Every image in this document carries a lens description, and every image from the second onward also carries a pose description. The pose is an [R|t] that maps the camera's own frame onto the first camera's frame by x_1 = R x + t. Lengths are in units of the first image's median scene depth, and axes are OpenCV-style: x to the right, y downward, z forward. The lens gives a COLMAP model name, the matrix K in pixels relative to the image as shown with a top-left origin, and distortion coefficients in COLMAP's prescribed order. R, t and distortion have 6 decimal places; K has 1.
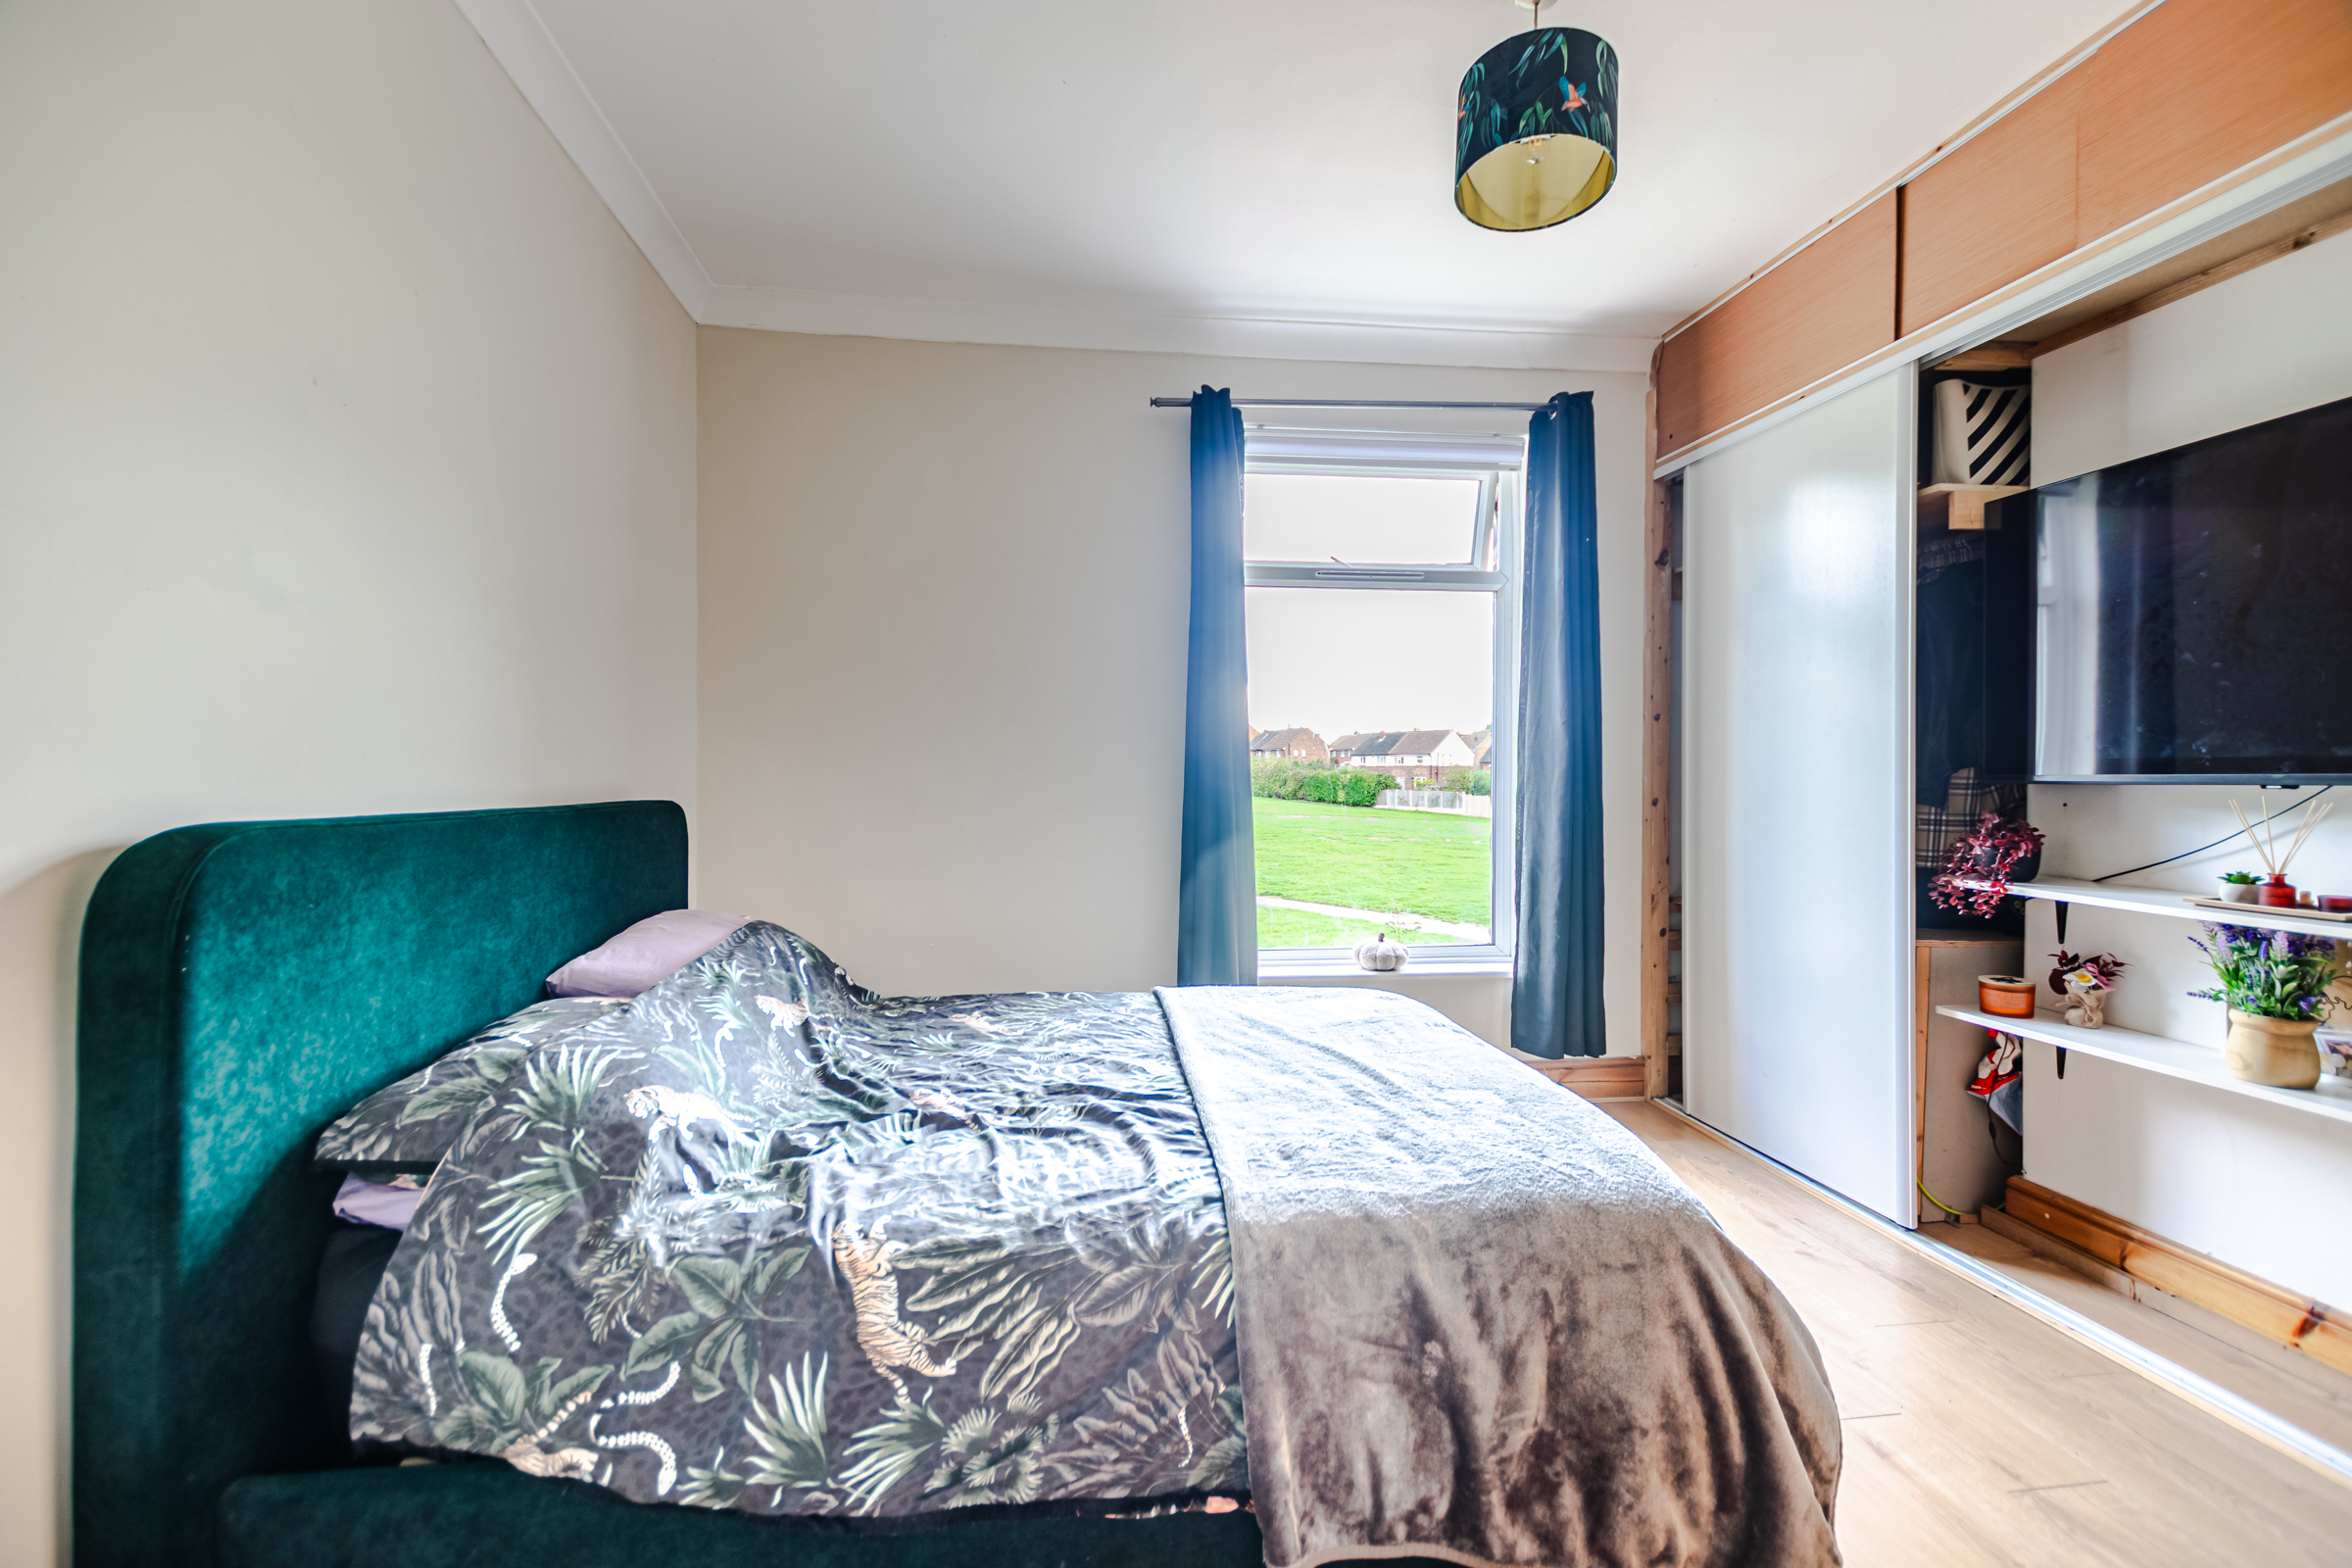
lens RADIAL K [[1024.6, 0, 1176.0], [0, 1024.6, 784.0], [0, 0, 1]] dist [0.012859, -0.000580]
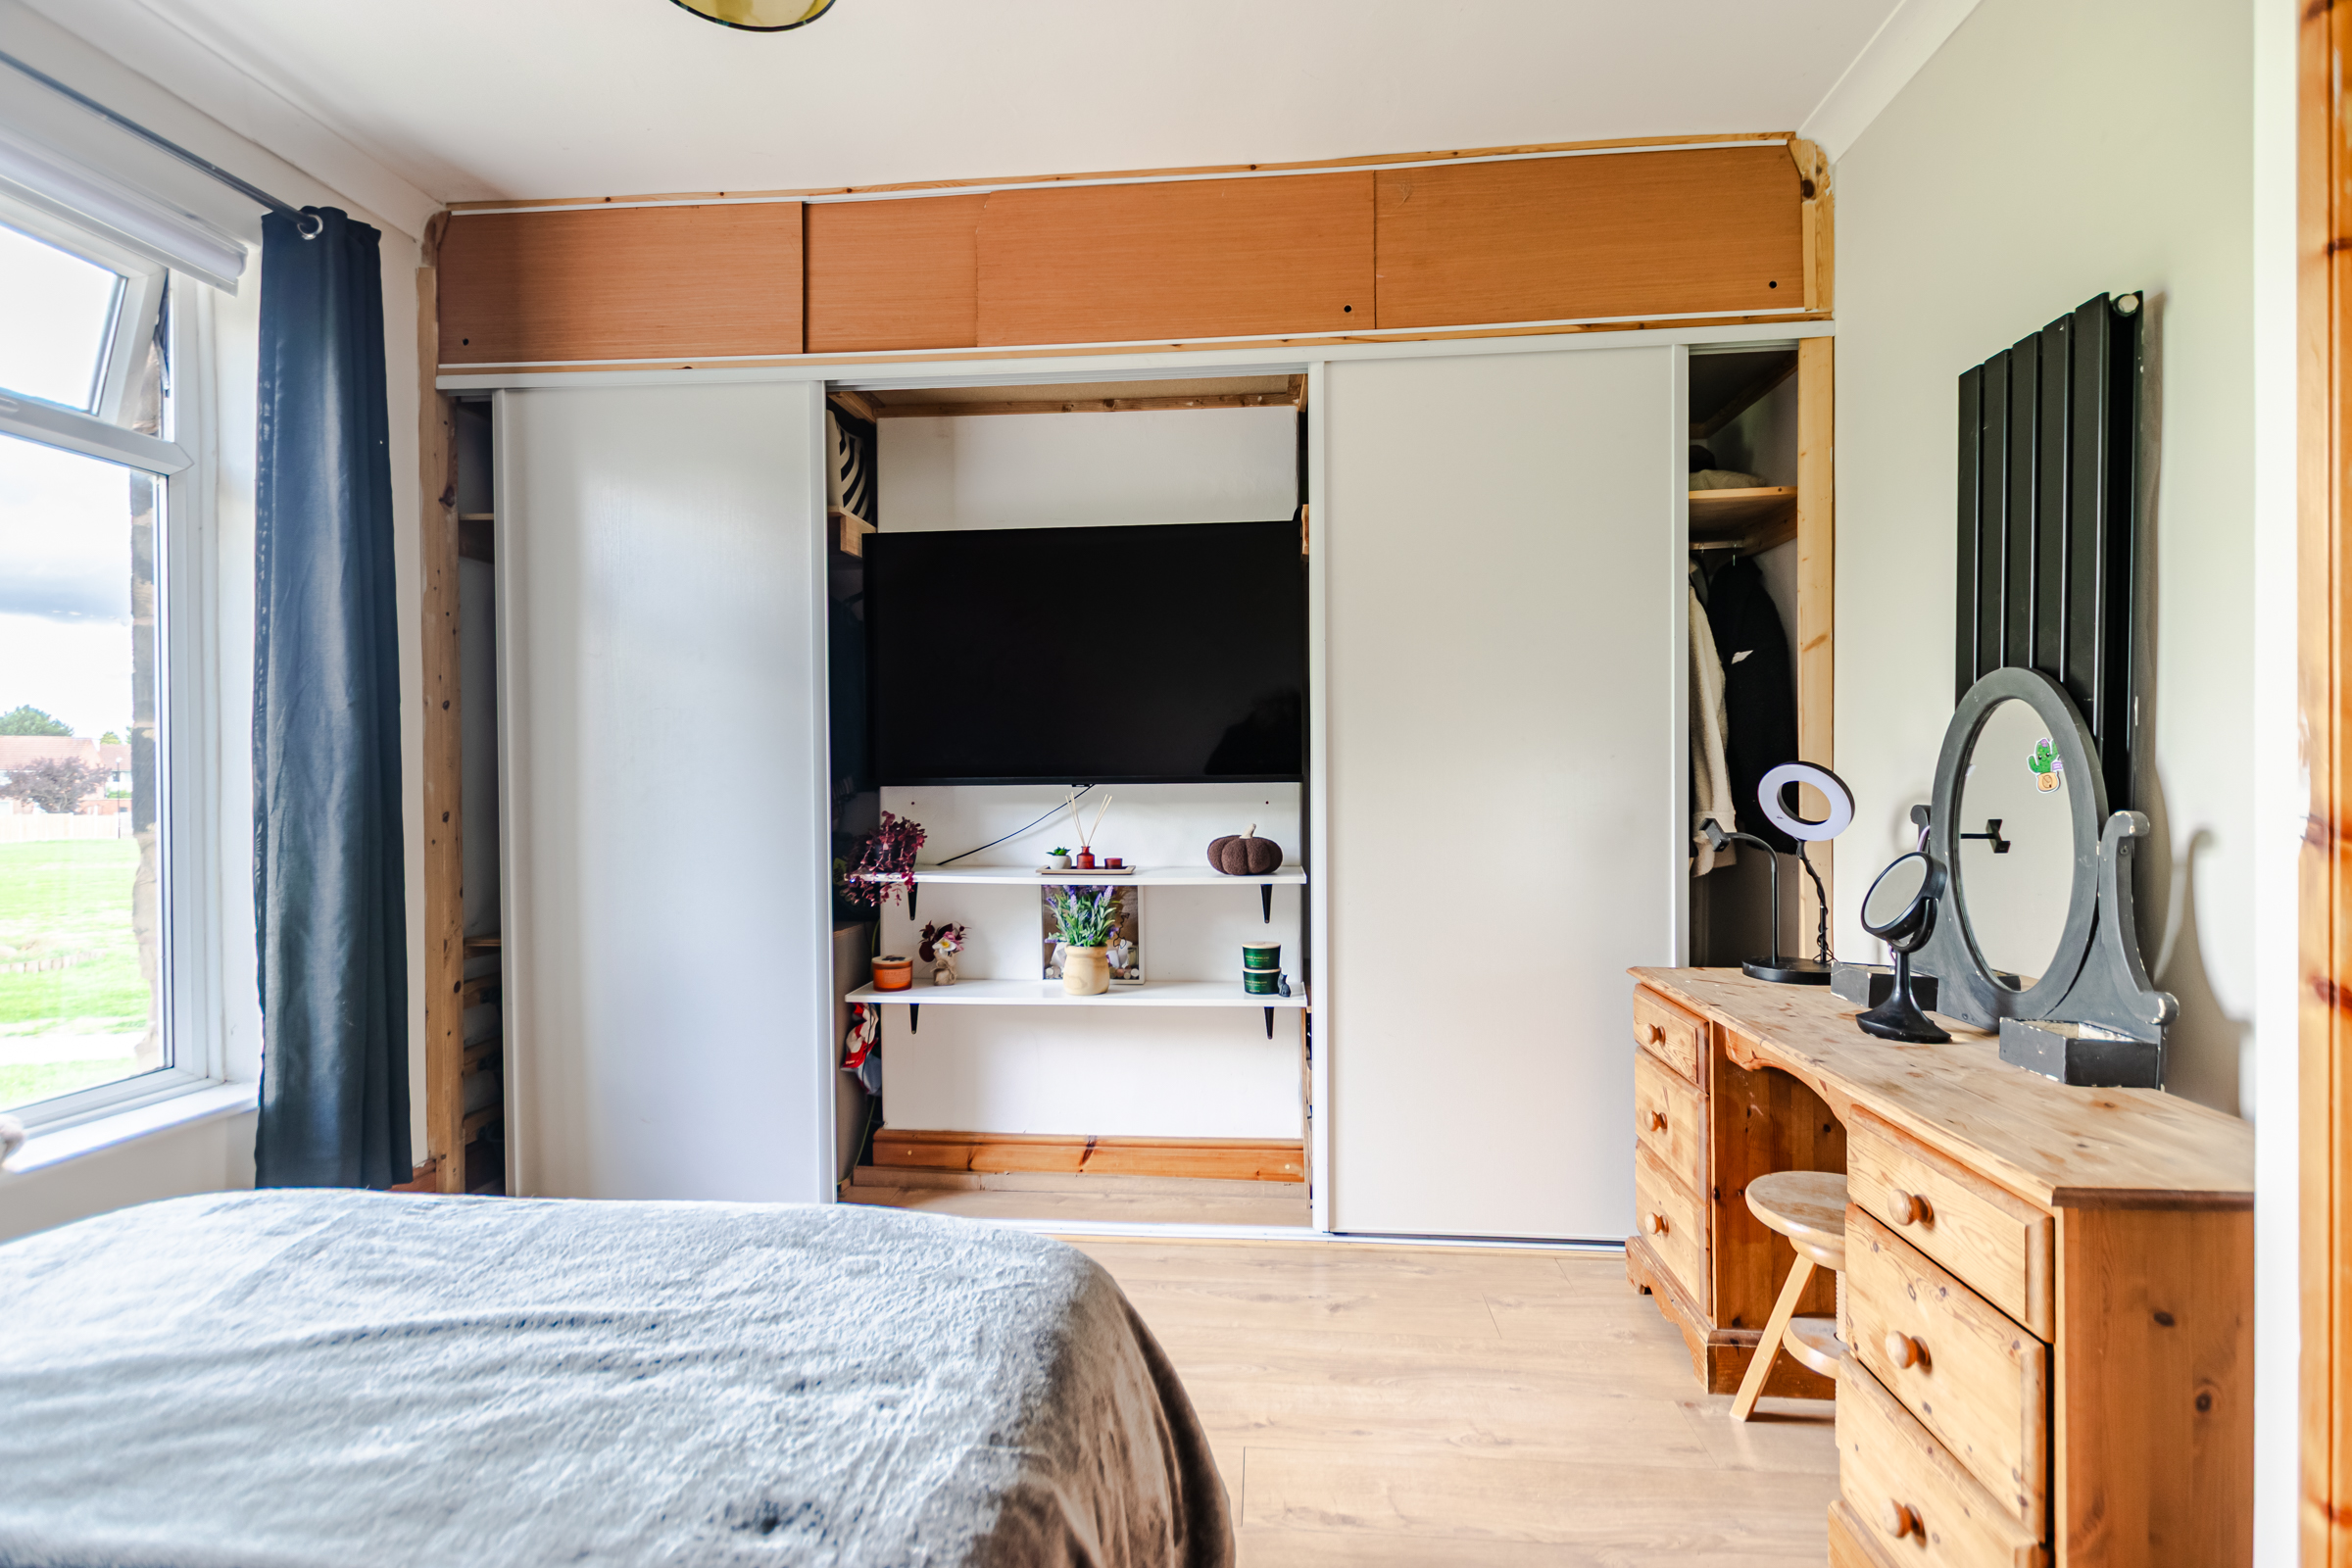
lens RADIAL K [[1024.6, 0, 1176.0], [0, 1024.6, 784.0], [0, 0, 1]] dist [0.012859, -0.000580]
pose [[0.217062, -0.010663, 0.976100, -0.223169], [0.014469, 0.999866, 0.007705, -0.006595], [-0.976051, 0.012450, 0.217187, 0.435905]]
